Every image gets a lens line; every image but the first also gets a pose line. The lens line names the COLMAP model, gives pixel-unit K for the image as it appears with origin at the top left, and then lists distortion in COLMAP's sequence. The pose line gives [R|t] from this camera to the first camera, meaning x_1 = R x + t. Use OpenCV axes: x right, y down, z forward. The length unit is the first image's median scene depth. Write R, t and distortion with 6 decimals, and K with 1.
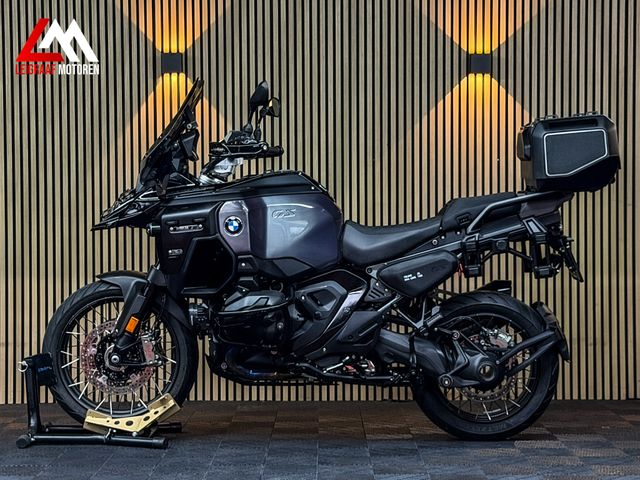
lens RADIAL K [[1414.5, 0, 230.0], [0, 1414.5, 240.5], [0, 0, 1]] dist [0.156243, 0.000000]
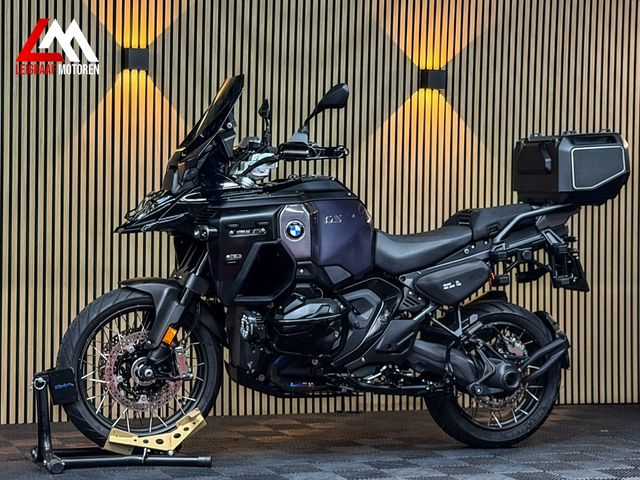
lens RADIAL K [[1414.5, 0, 322.9], [0, 1414.5, 237.2], [0, 0, 1]] dist [0.156243, 0.000000]
pose [[0.942625, 0.018376, 0.333347, -0.287136], [-0.012626, 0.999732, -0.019407, 0.011941], [-0.333614, 0.014085, 0.942604, 0.086490]]
